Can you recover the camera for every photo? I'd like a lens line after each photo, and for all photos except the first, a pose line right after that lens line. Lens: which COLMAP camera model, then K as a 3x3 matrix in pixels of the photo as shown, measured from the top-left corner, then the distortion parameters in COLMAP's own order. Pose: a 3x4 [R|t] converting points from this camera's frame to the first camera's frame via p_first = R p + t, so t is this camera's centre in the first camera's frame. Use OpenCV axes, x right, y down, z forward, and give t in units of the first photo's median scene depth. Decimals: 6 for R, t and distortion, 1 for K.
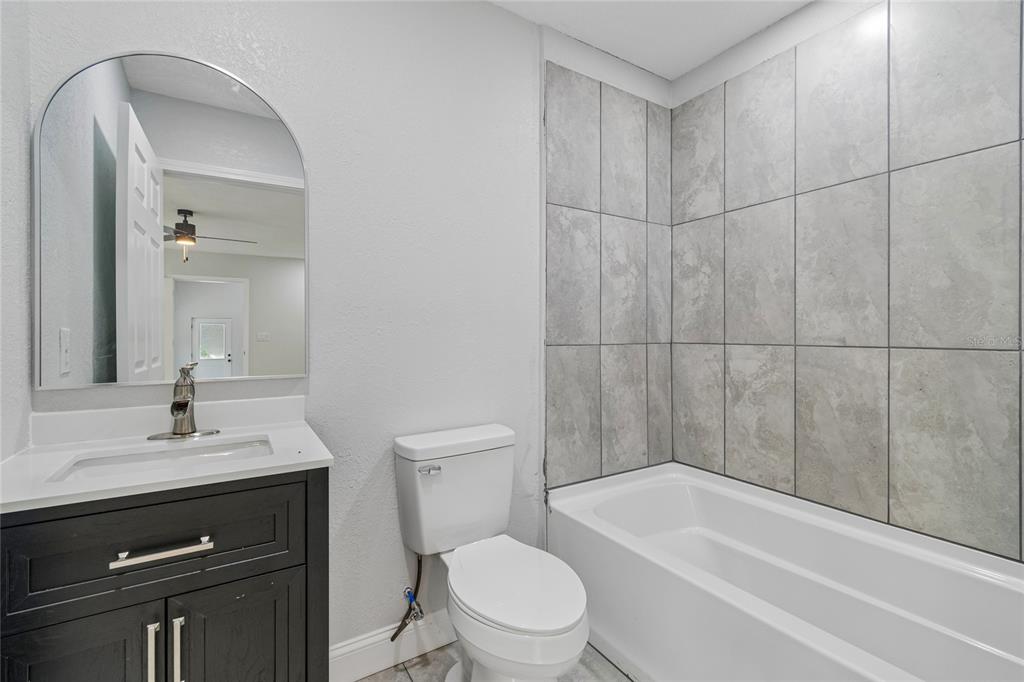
lens RADIAL K [[453.4, 0, 513.9], [0, 453.4, 334.8], [0, 0, 1]] dist [0.002010, -0.001827]
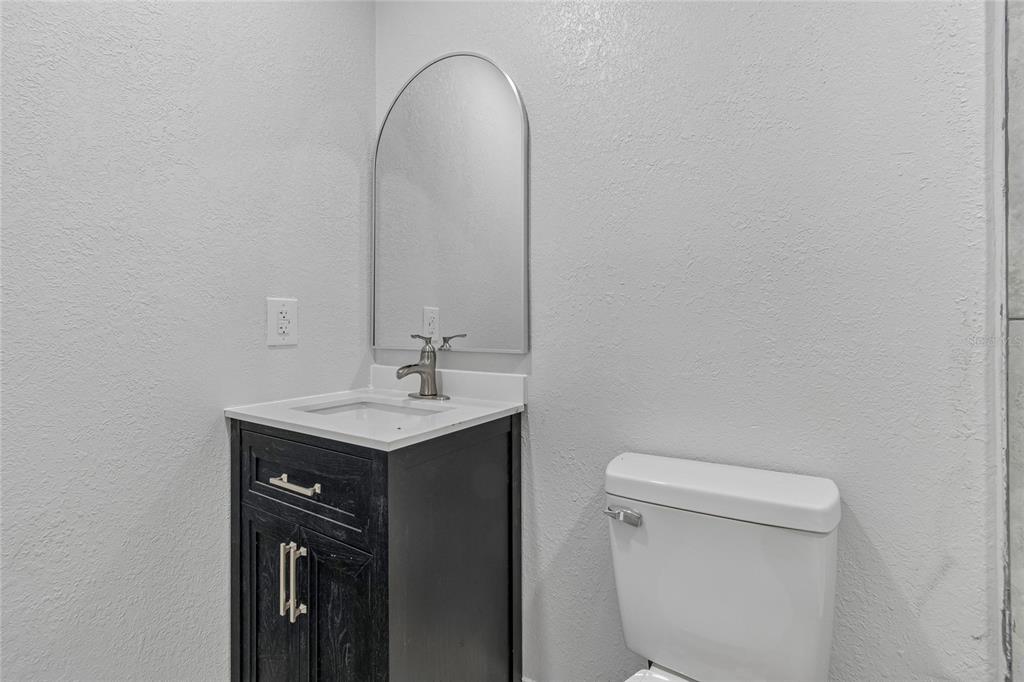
lens RADIAL K [[453.4, 0, 505.8], [0, 453.4, 325.5], [0, 0, 1]] dist [0.002010, -0.001827]
pose [[0.438150, -0.005699, -0.898884, 0.230381], [-0.008407, 0.999910, -0.010437, 0.036854], [0.898863, 0.012130, 0.438062, 0.443402]]
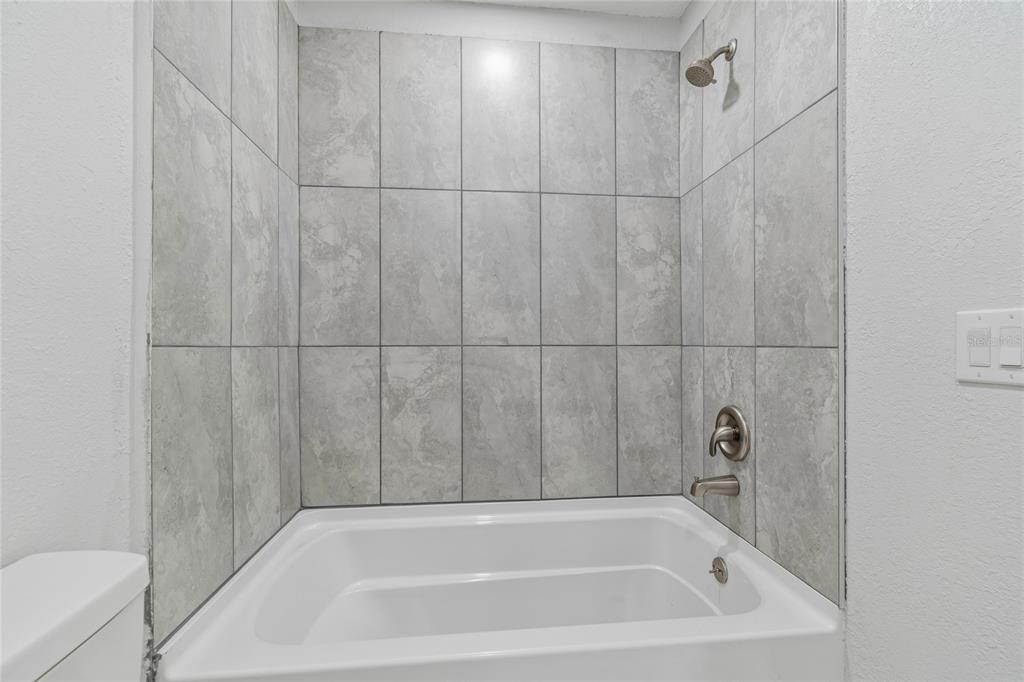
lens RADIAL K [[453.4, 0, 510.4], [0, 453.4, 345.3], [0, 0, 1]] dist [0.002010, -0.001827]
pose [[0.434345, 0.003860, 0.900738, -0.191851], [0.004545, 0.999969, -0.006476, 0.027659], [-0.900735, 0.006907, 0.434314, 0.456961]]
